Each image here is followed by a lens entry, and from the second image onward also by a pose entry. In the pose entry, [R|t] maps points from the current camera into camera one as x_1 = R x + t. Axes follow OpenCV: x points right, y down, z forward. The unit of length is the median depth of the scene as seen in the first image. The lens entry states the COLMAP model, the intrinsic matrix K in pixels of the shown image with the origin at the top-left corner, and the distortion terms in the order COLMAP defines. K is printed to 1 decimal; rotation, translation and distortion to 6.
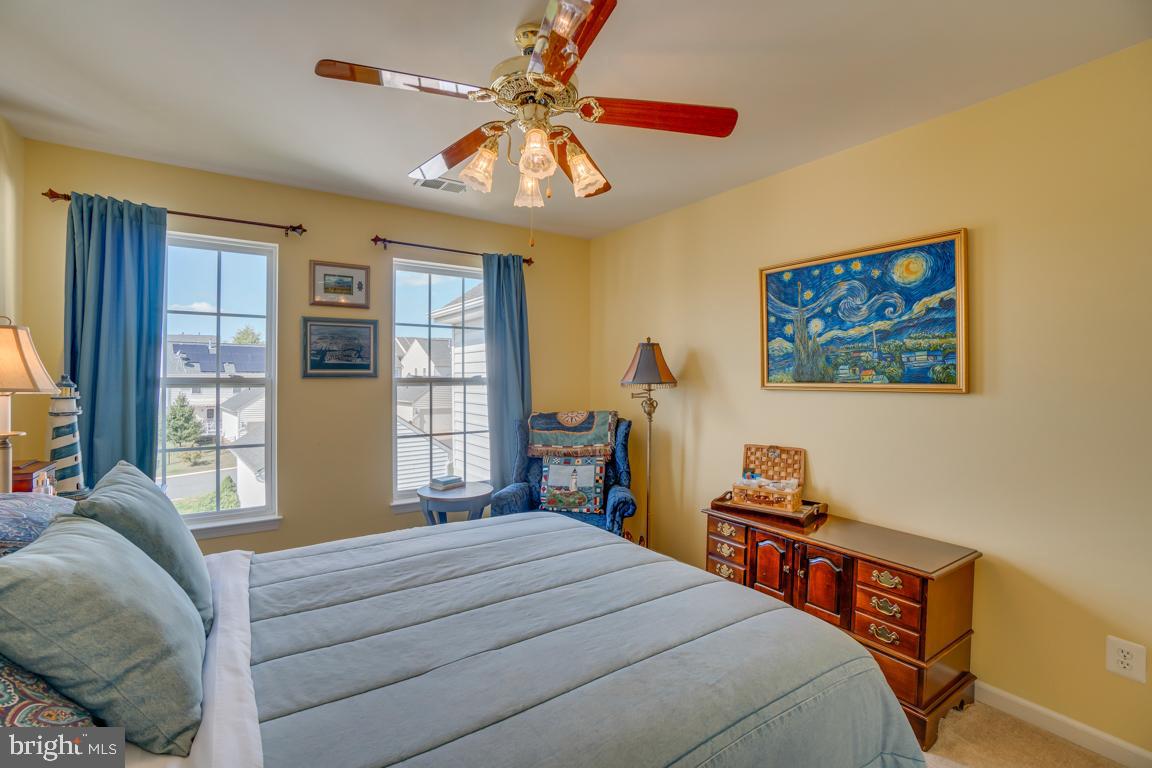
lens RADIAL K [[515.9, 0, 577.3], [0, 515.9, 373.9], [0, 0, 1]] dist [-0.065262, 0.024230]
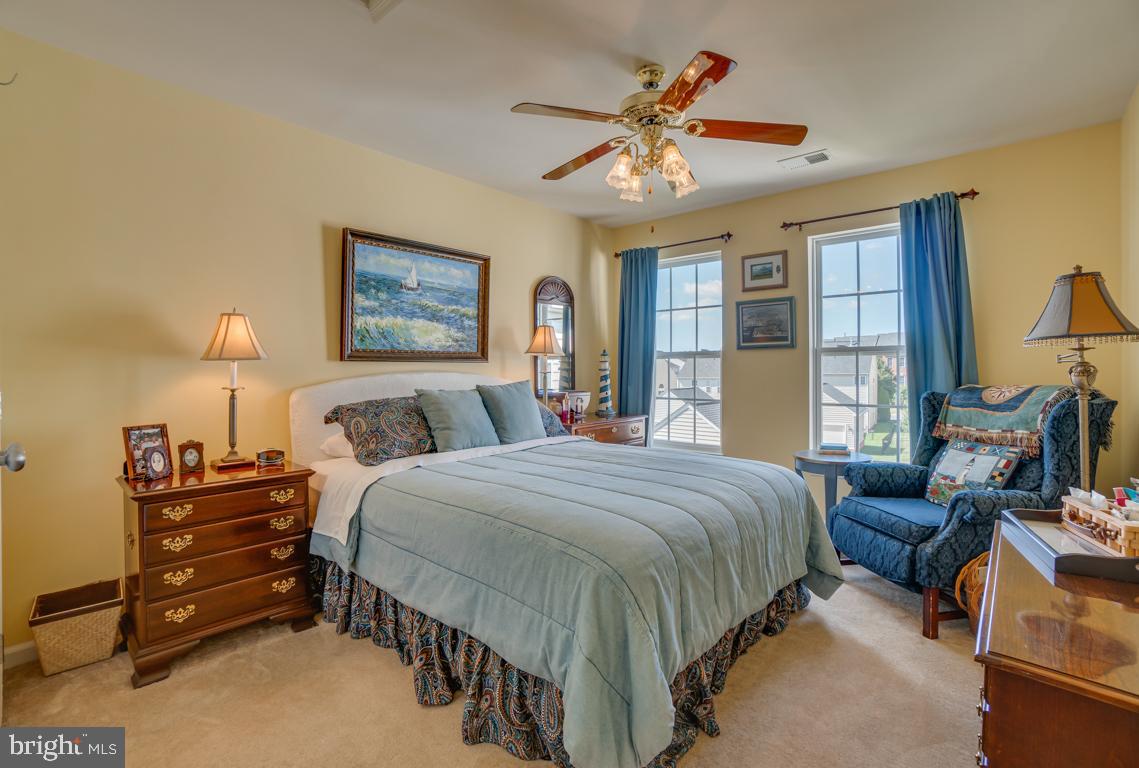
lens RADIAL K [[521.0, 0, 575.0], [0, 521.0, 372.1], [0, 0, 1]] dist [-0.036403, 0.000145]
pose [[0.244684, -0.000911, -0.969602, 0.585332], [-0.000083, 1.000000, -0.000961, 0.061296], [0.969603, 0.000315, 0.244684, 0.256654]]
